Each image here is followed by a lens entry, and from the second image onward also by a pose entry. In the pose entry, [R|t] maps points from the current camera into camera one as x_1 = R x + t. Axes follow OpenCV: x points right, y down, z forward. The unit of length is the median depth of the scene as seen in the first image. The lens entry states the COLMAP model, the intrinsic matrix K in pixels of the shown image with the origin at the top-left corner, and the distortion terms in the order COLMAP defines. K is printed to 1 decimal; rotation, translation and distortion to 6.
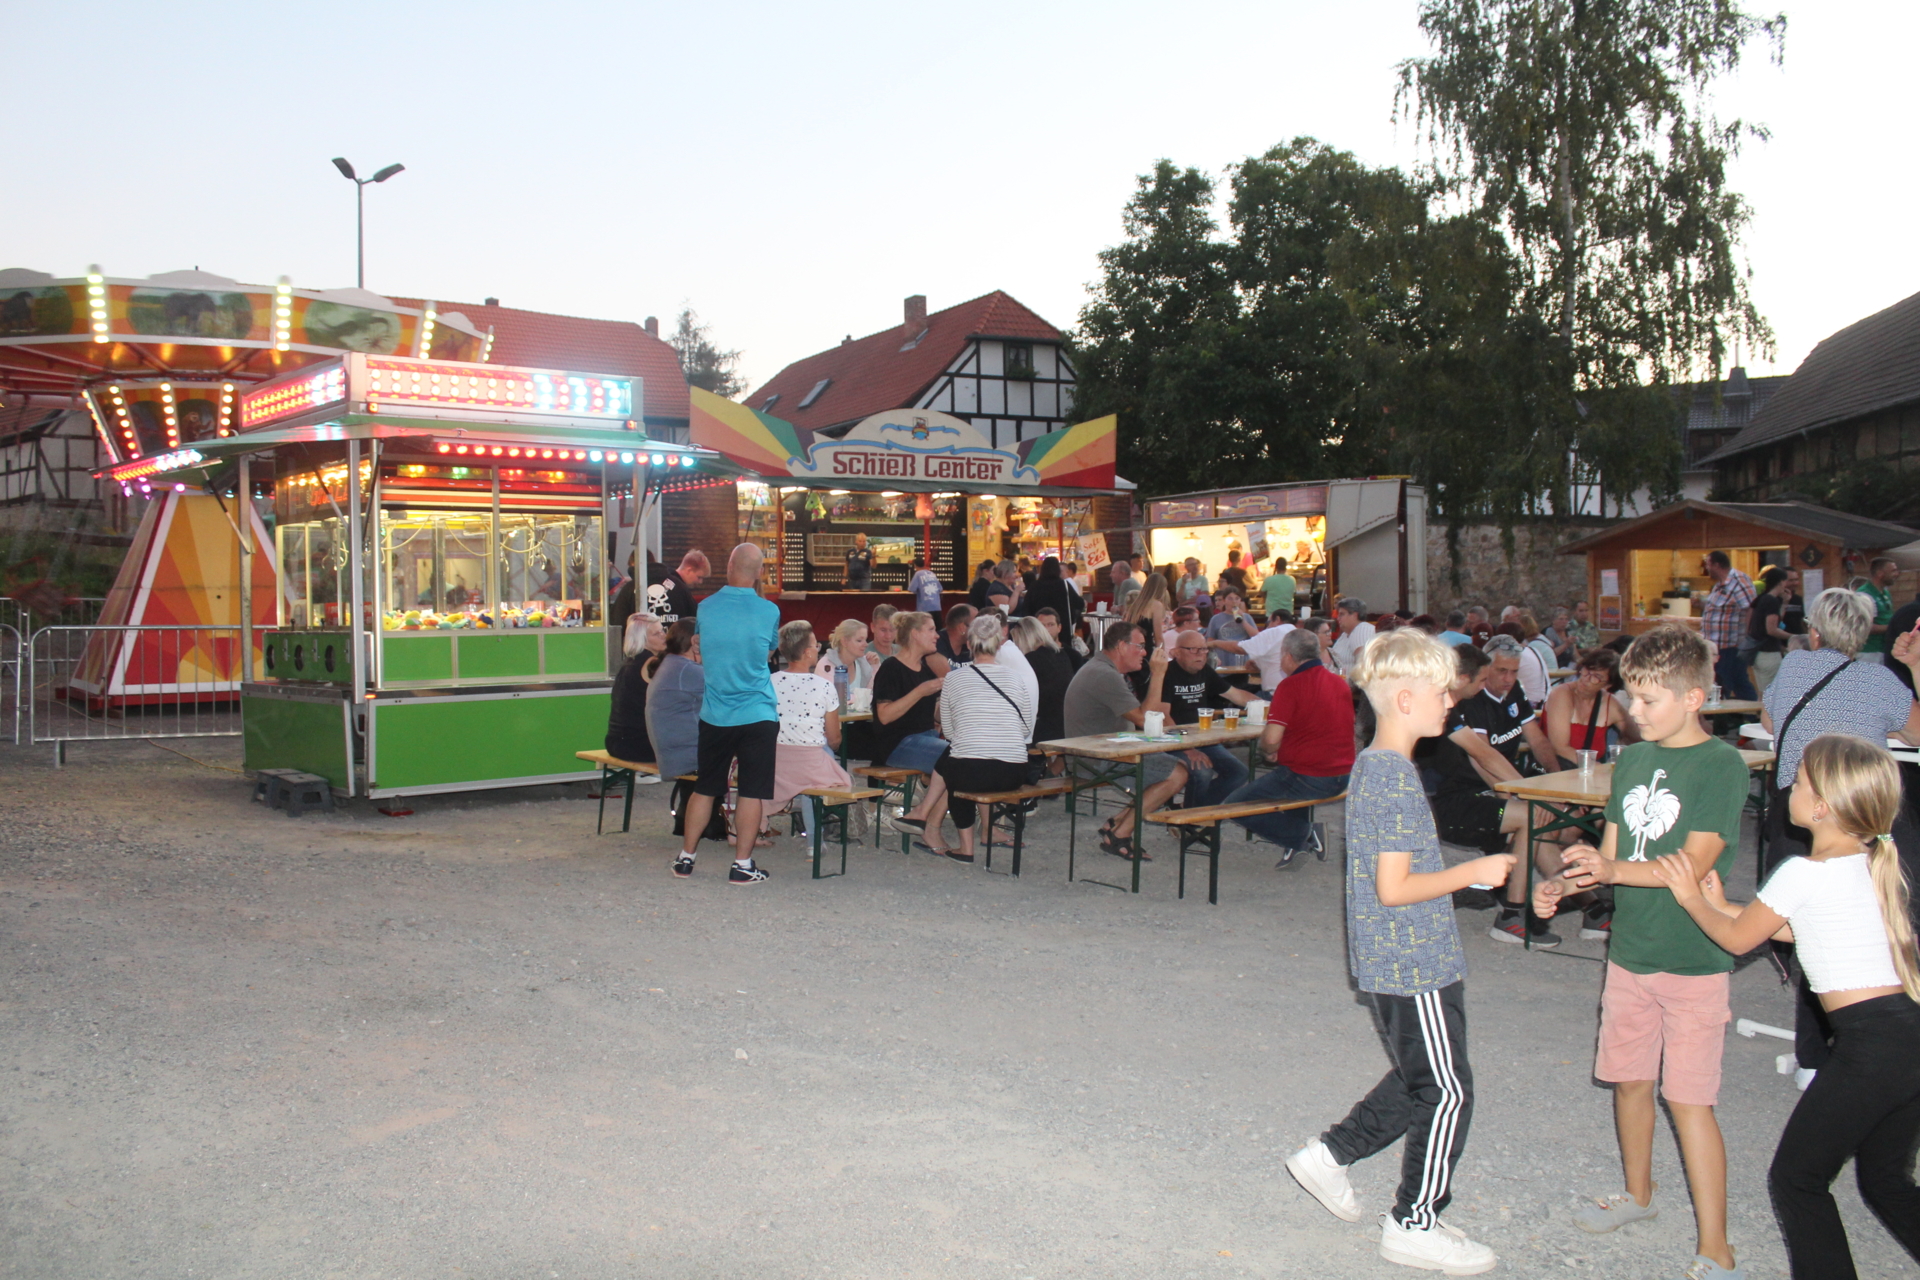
lens RADIAL K [[1630.5, 0, 955.5], [0, 1630.5, 652.7], [0, 0, 1]] dist [-0.150430, 0.145484]
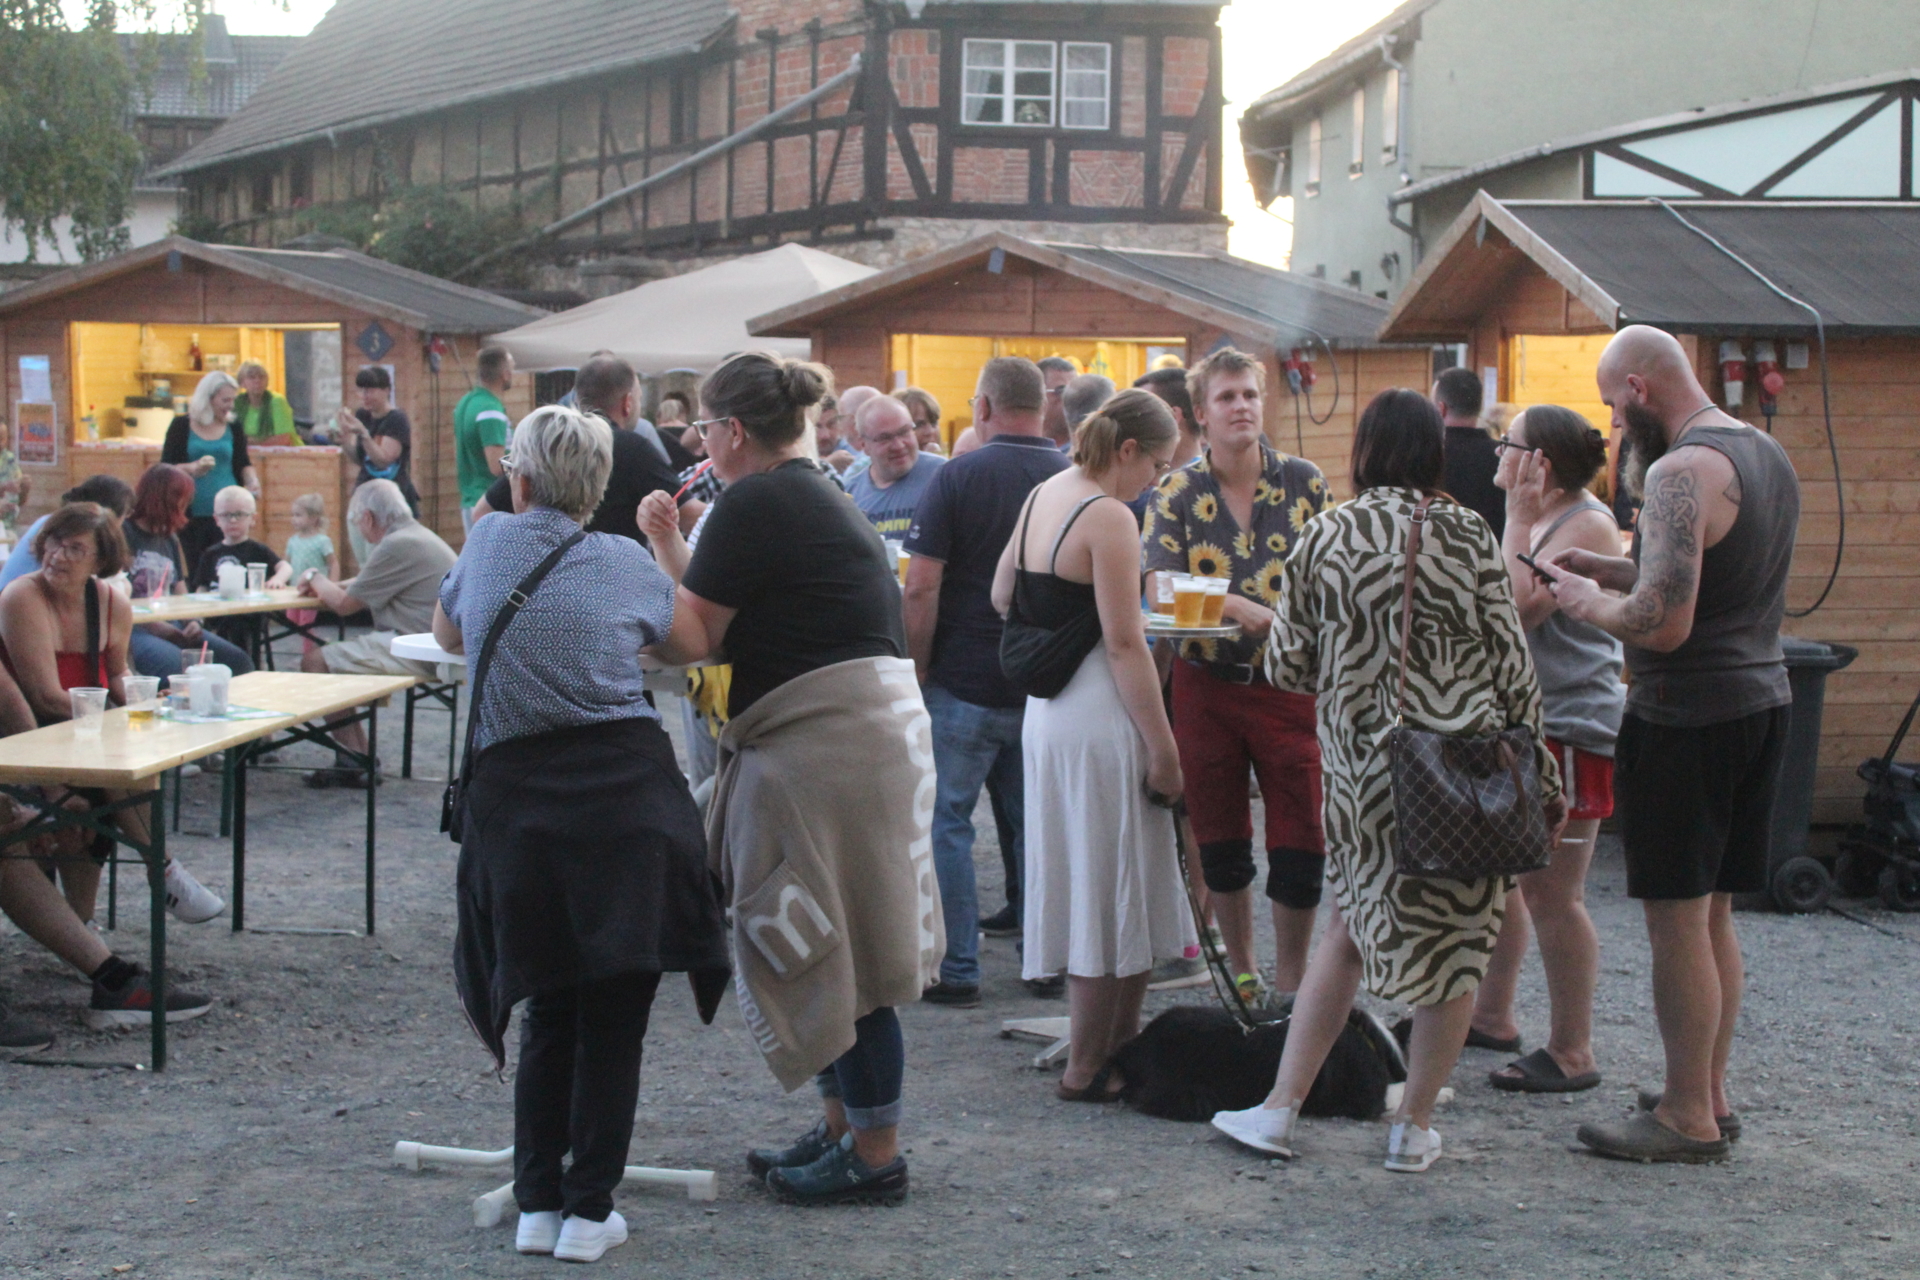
lens RADIAL K [[2865.9, 0, 951.5], [0, 2865.9, 649.3], [0, 0, 1]] dist [-0.015726, 0.000000]
pose [[0.755625, -0.037061, 0.653955, -0.002905], [0.002806, 0.998572, 0.053349, -0.000475], [-0.654998, -0.038476, 0.754650, 0.006053]]
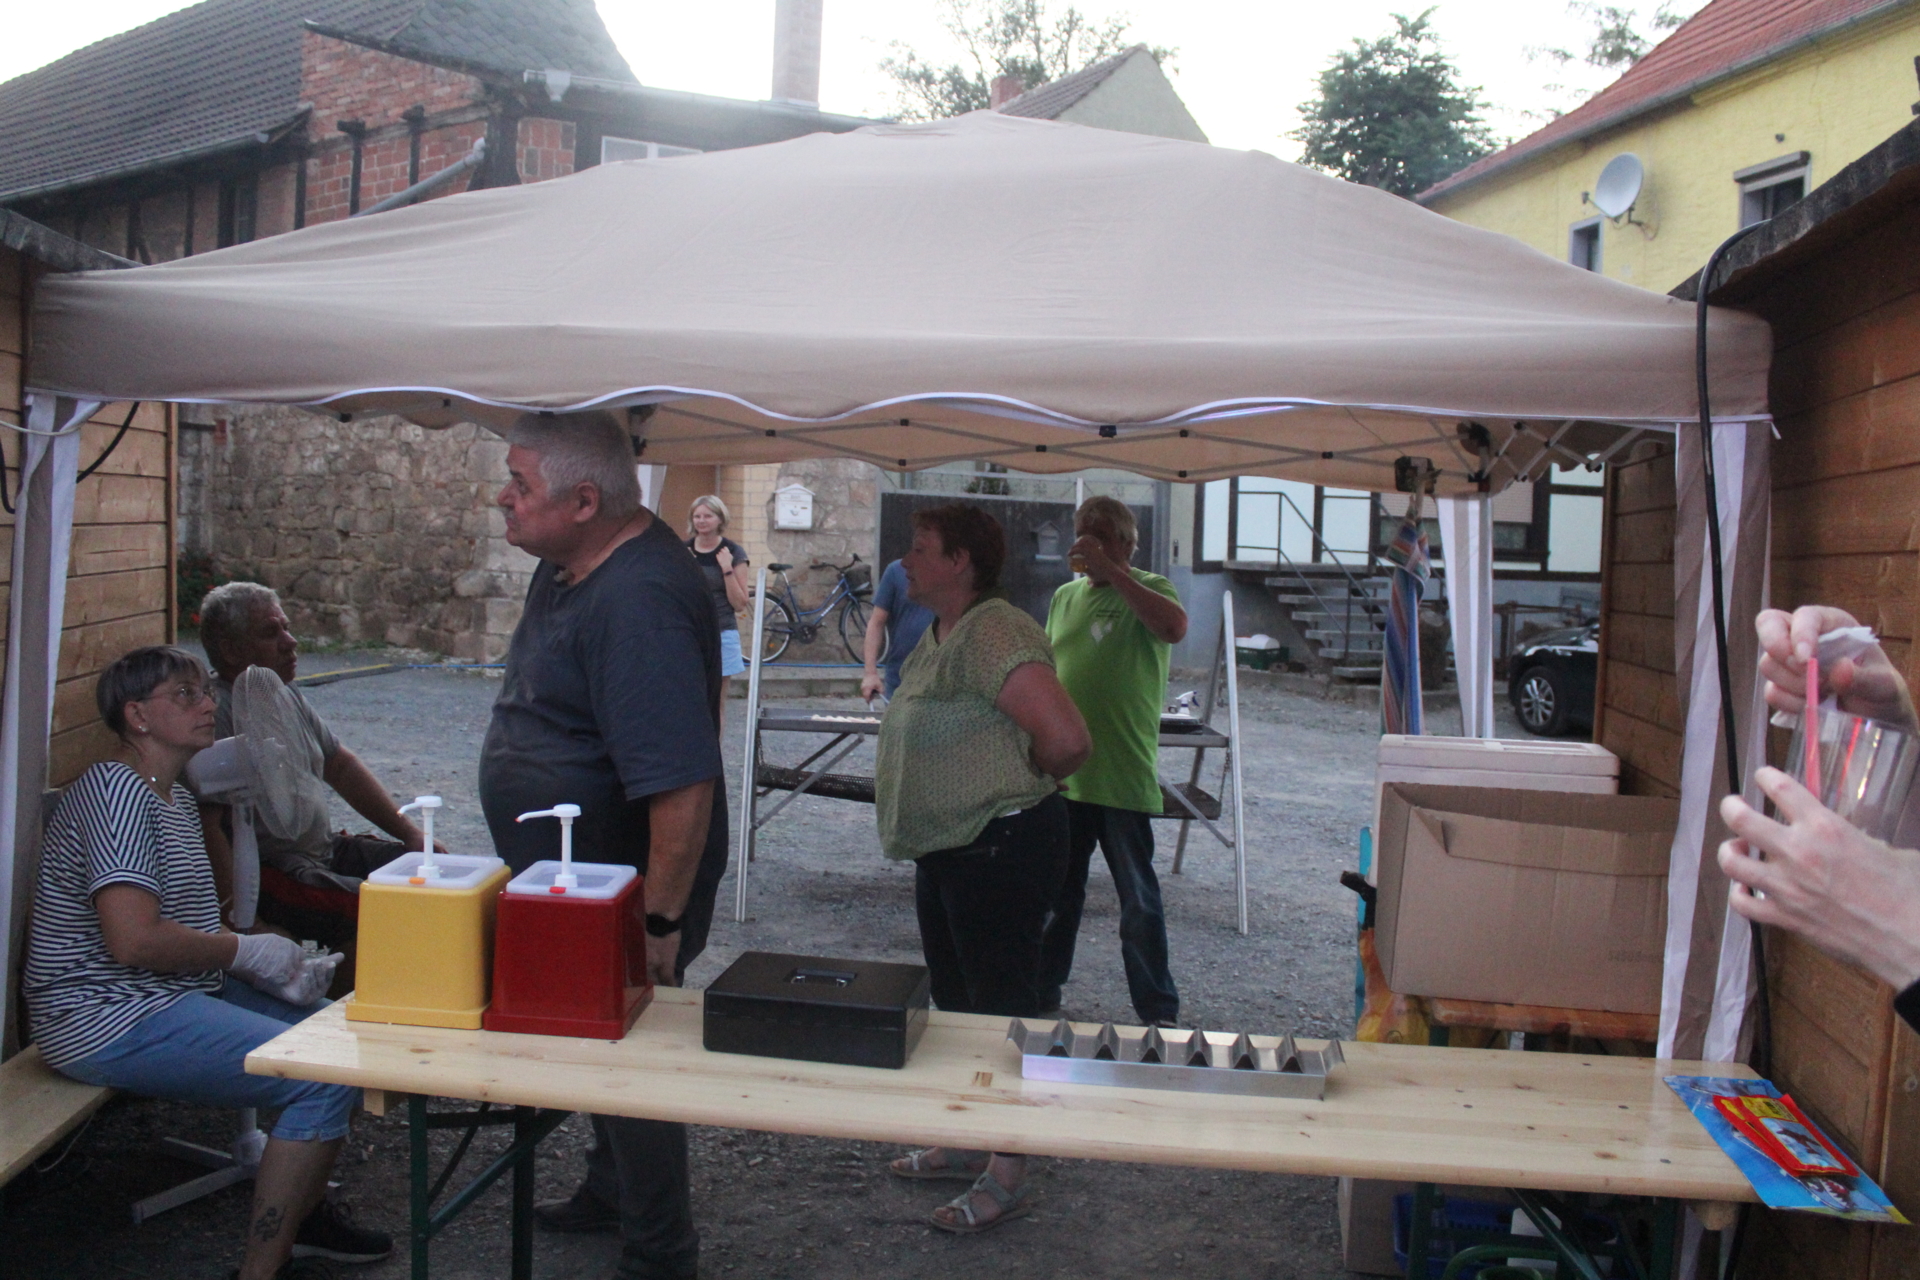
lens RADIAL K [[1630.5, 0, 961.8], [0, 1630.5, 639.8], [0, 0, 1]] dist [-0.150430, 0.145484]
pose [[0.436273, -0.015817, 0.899675, 0.096465], [-0.010069, 0.999697, 0.022459, -0.006222], [-0.899758, -0.018857, 0.435982, 0.171485]]
